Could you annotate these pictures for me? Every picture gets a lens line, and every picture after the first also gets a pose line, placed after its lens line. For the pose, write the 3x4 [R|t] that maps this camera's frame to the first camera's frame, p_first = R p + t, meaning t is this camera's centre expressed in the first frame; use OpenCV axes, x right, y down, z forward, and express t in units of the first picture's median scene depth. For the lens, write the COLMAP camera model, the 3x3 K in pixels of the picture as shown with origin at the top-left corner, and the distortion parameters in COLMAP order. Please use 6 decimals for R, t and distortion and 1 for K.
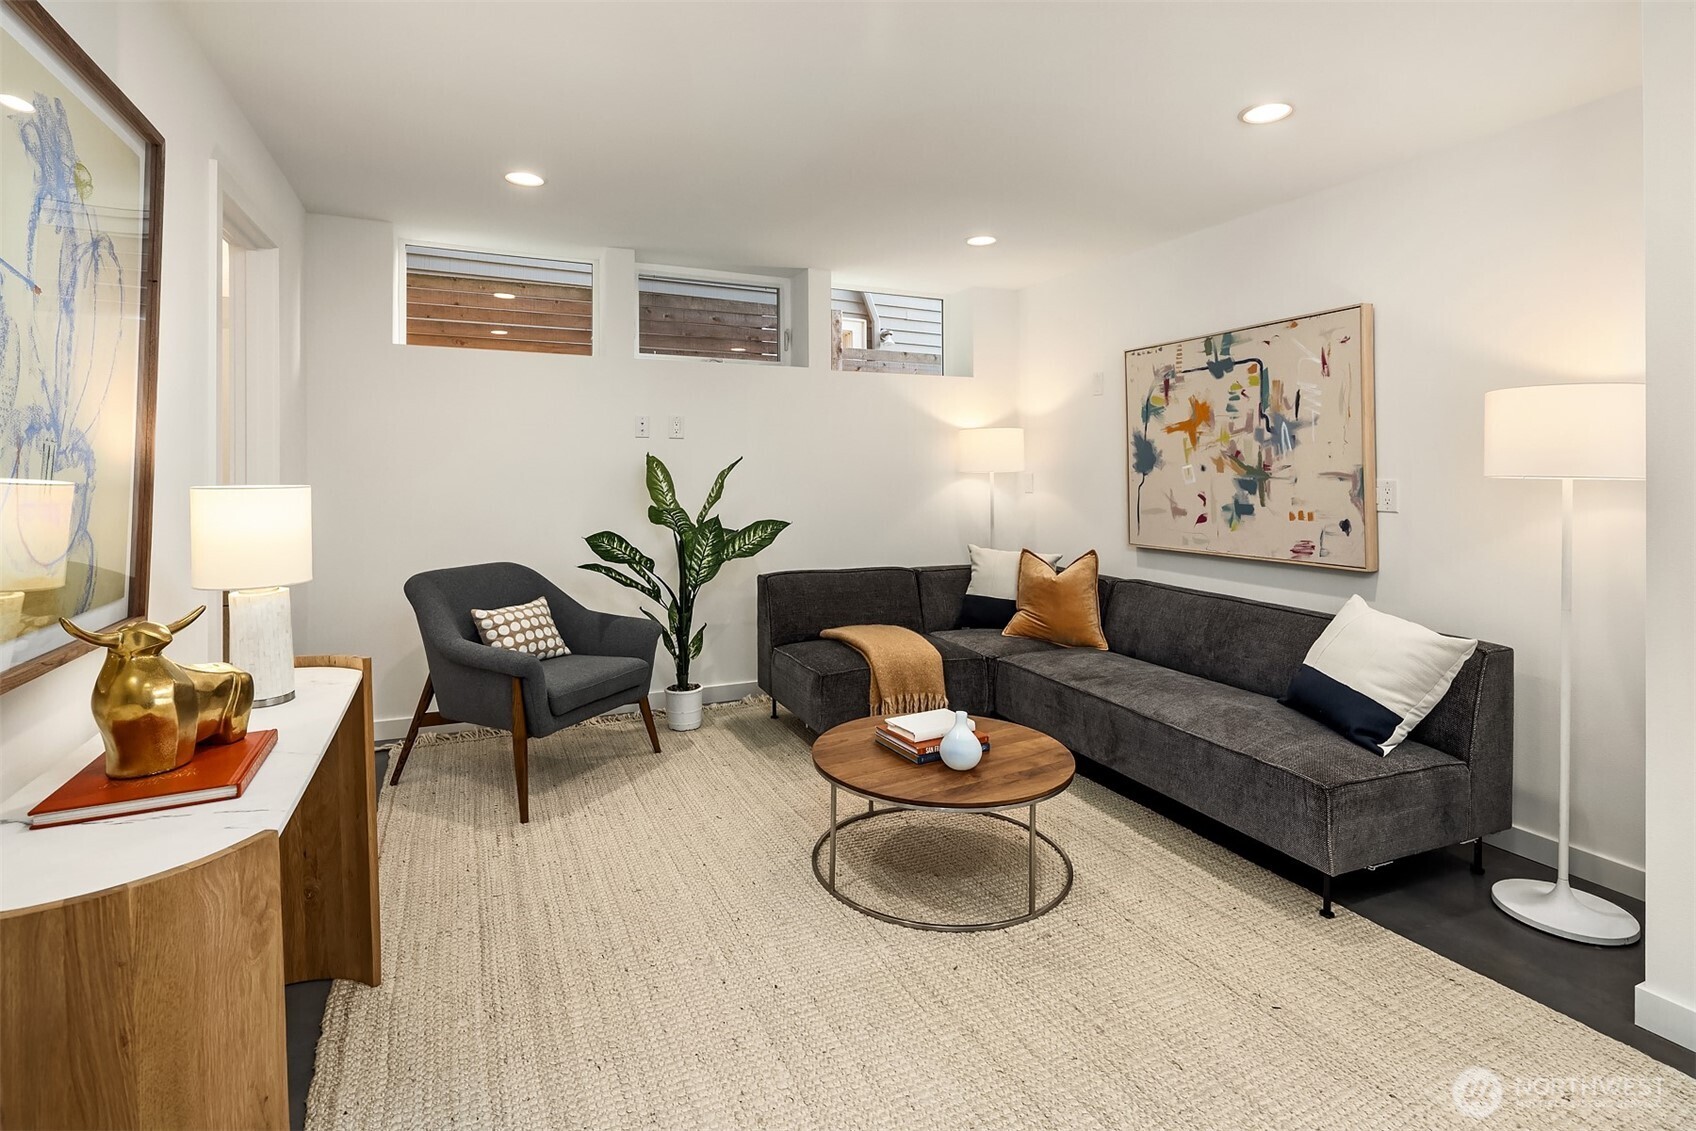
lens RADIAL K [[827.3, 0, 841.2], [0, 827.3, 529.3], [0, 0, 1]] dist [0.002911, 0.000151]
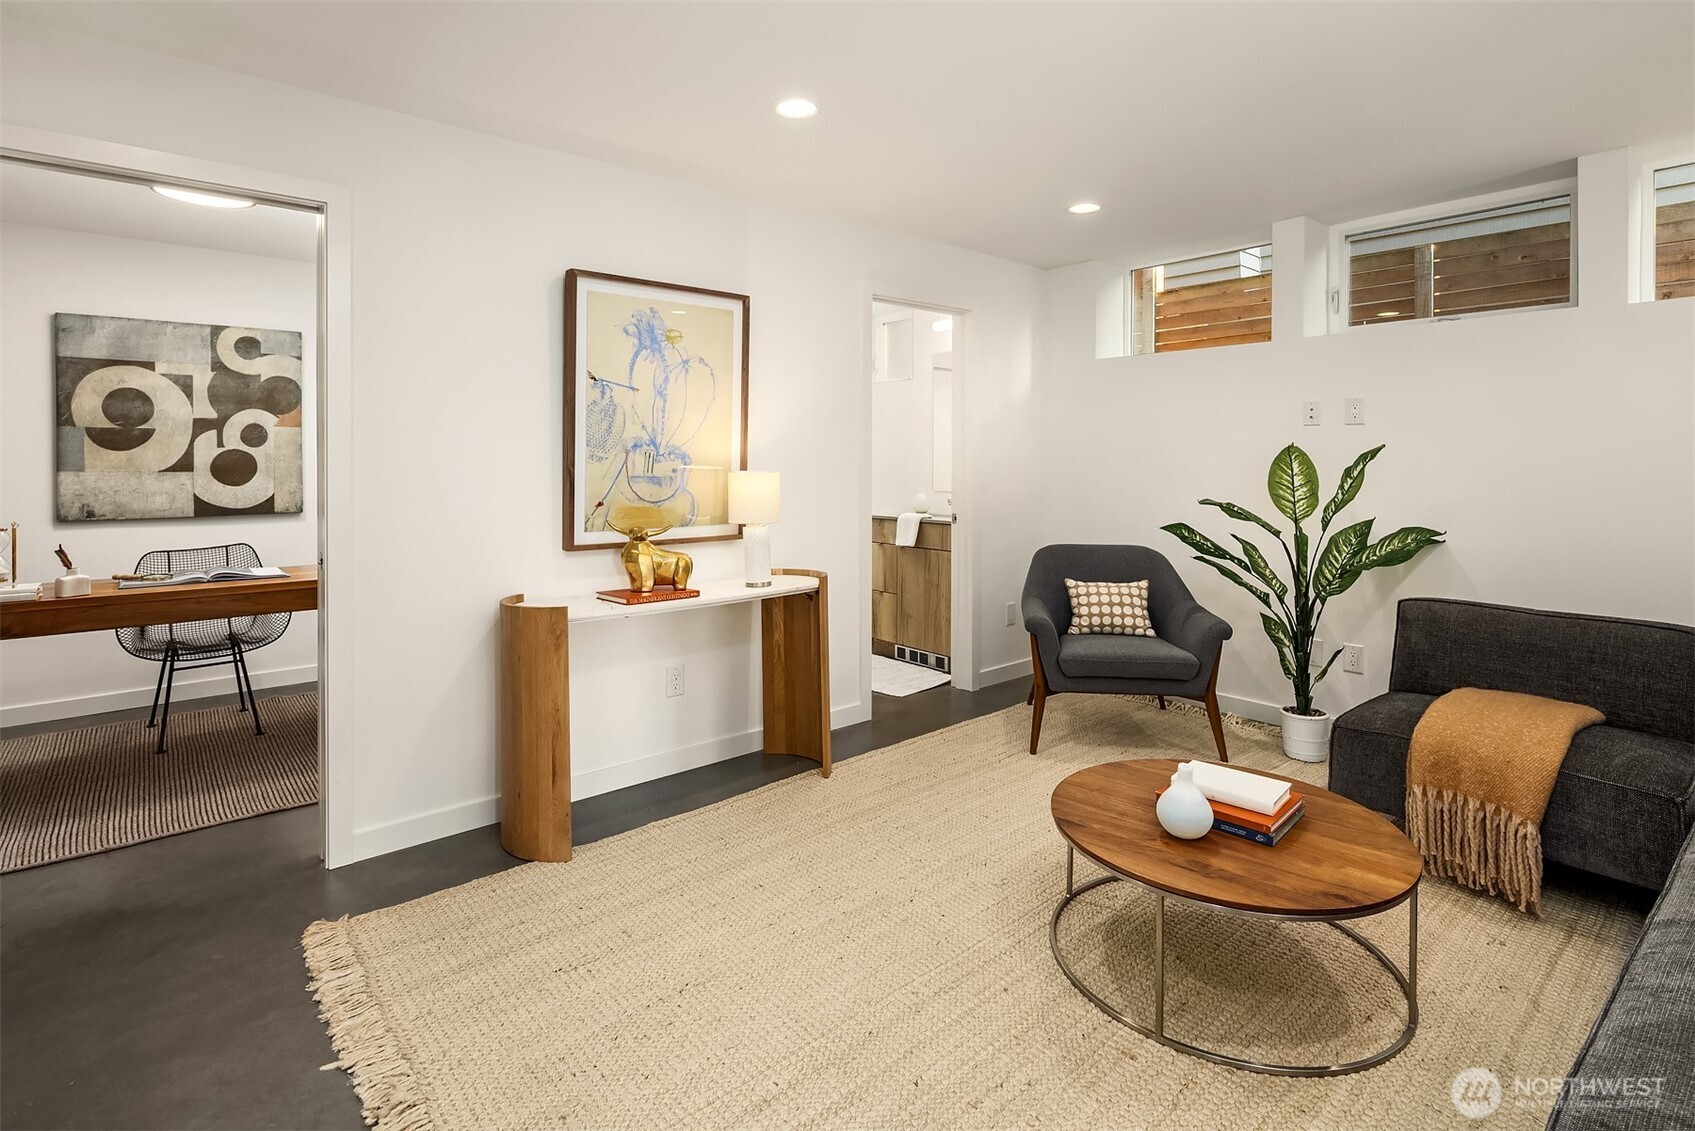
lens RADIAL K [[837.4, 0, 853.7], [0, 837.4, 540.4], [0, 0, 1]] dist [0.013526, 0.000087]
pose [[0.287930, 0.088471, -0.953556, 0.567757], [-0.067807, 0.995108, 0.071851, -0.022646], [0.955248, 0.043970, 0.292520, 0.313639]]
